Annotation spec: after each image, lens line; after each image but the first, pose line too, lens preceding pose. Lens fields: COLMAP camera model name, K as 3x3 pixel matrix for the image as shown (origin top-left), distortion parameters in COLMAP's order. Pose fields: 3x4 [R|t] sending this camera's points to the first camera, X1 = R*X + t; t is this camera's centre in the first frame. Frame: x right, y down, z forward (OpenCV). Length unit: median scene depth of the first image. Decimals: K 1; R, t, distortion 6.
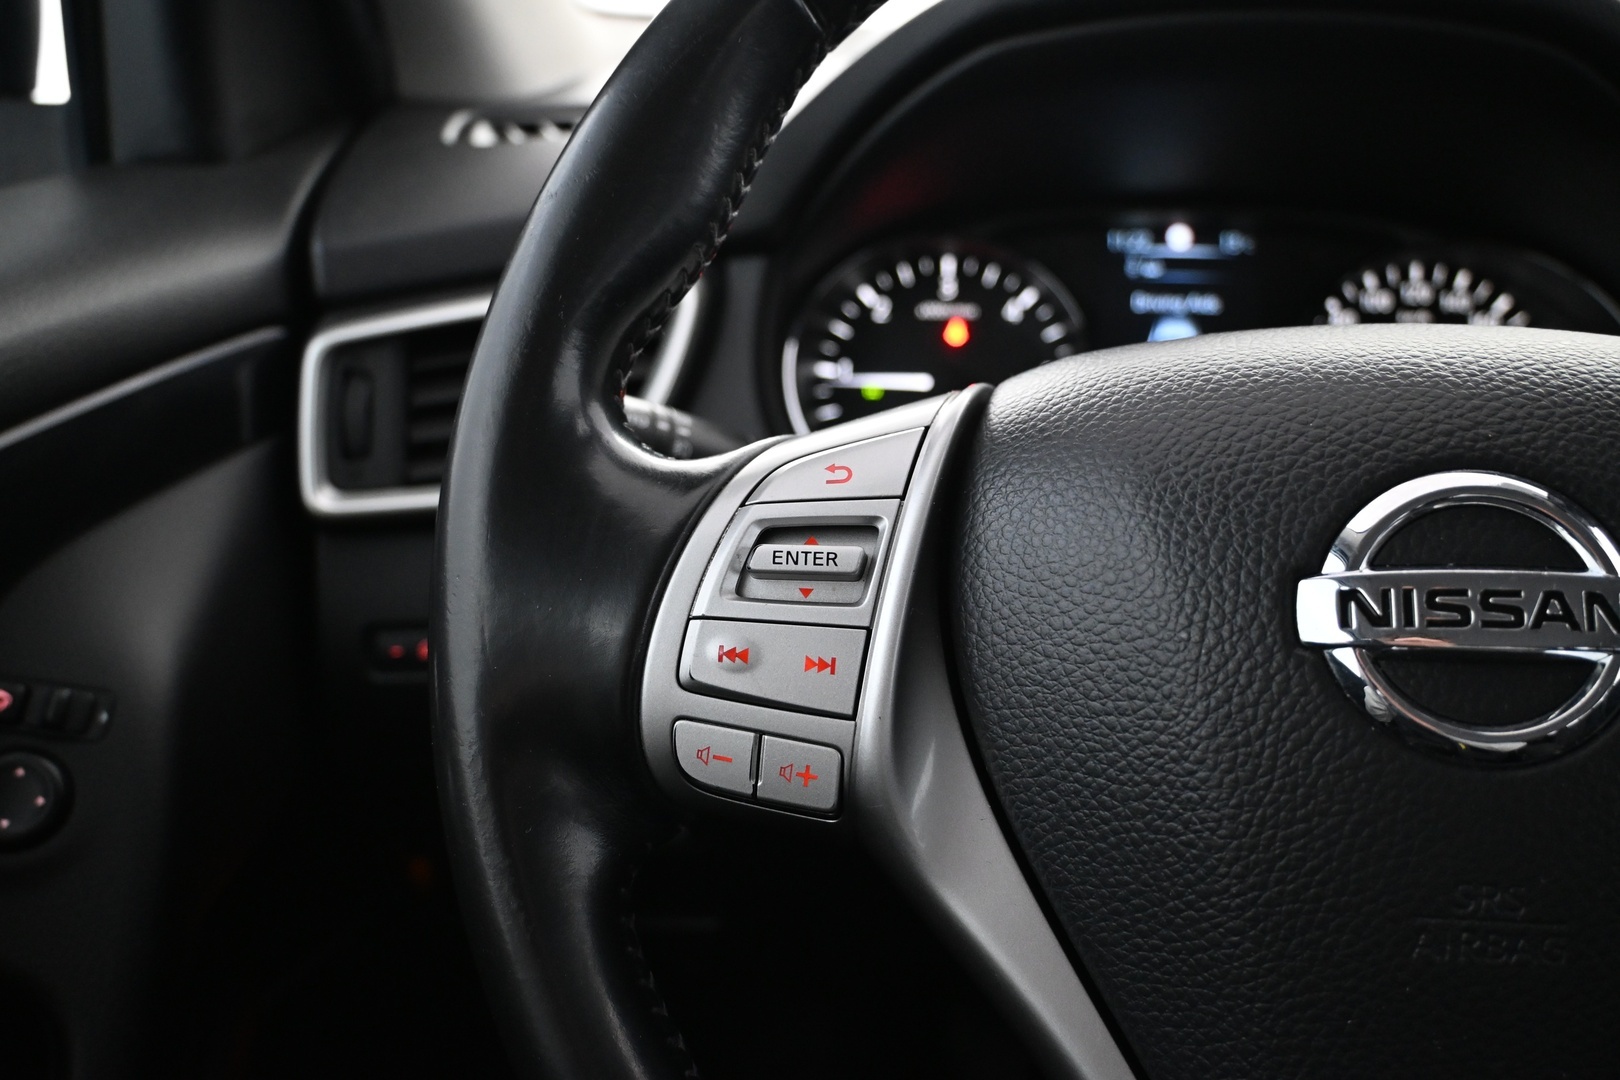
lens RADIAL K [[1358.4, 0, 810.0], [0, 1358.4, 540.0], [0, 0, 1]] dist [0.000301, -0.003478]
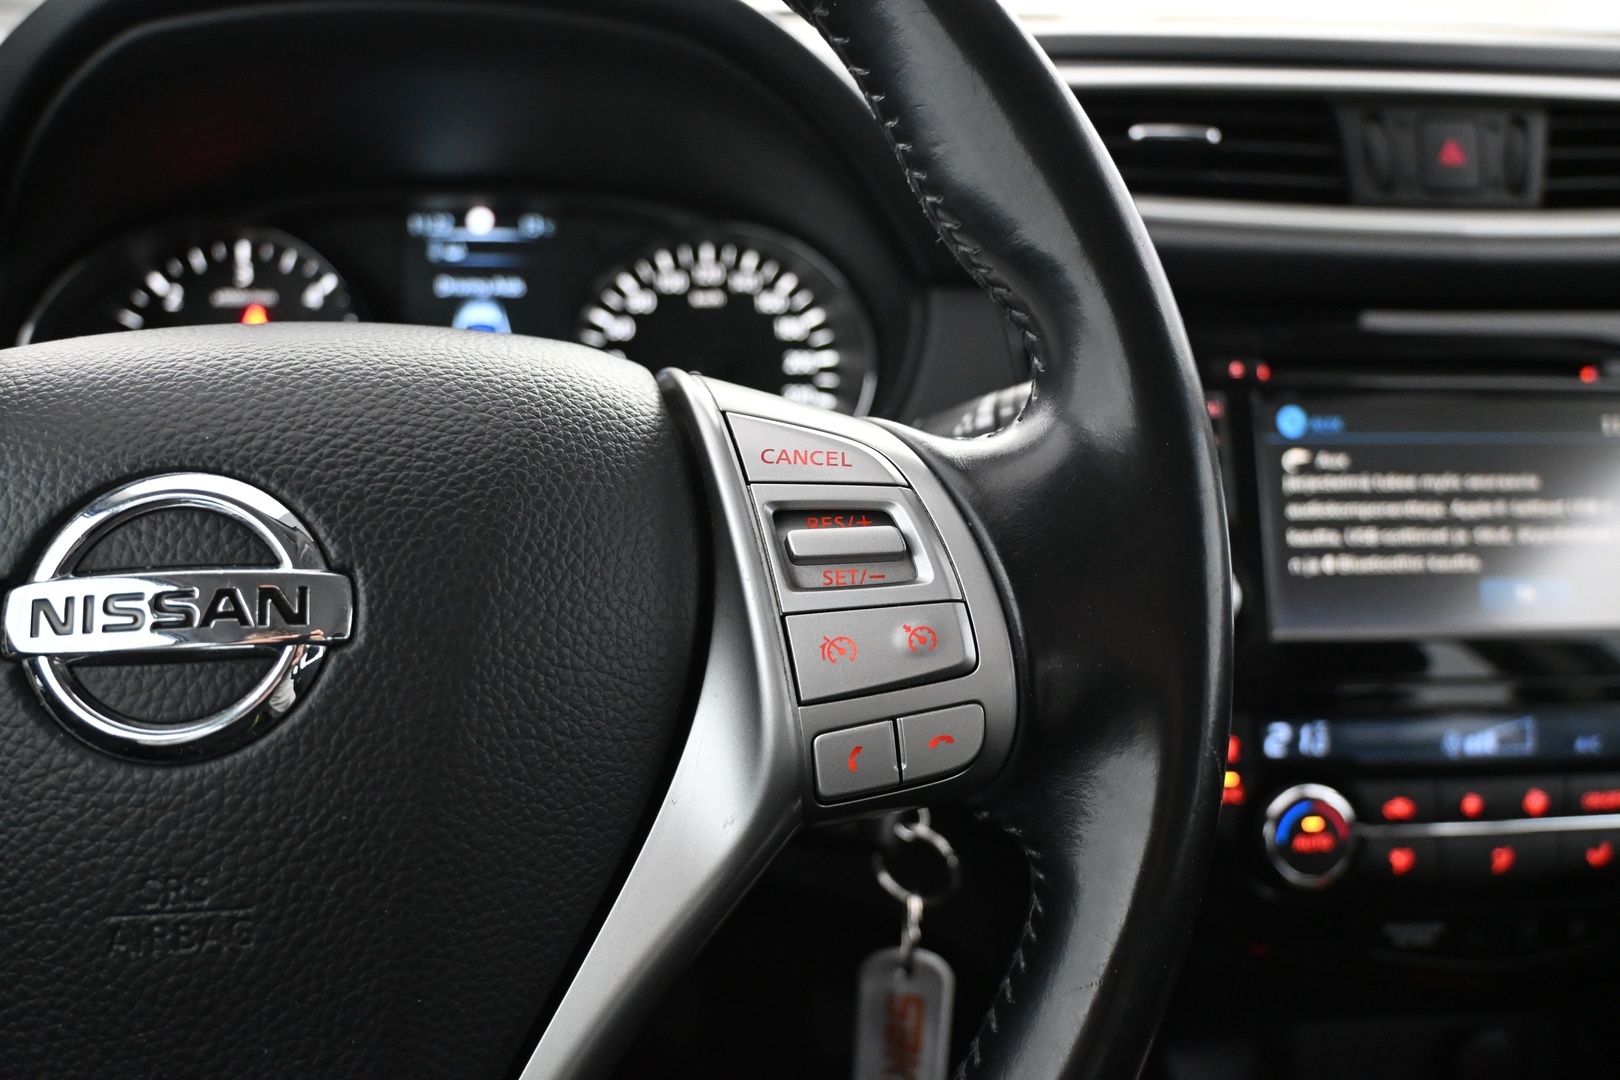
lens RADIAL K [[1358.4, 0, 810.0], [0, 1358.4, 540.0], [0, 0, 1]] dist [0.000301, -0.003478]
pose [[0.976369, -0.054238, 0.209193, 0.659441], [0.049646, 0.998398, 0.027146, -0.004758], [-0.210330, -0.016119, 0.977498, -0.087619]]
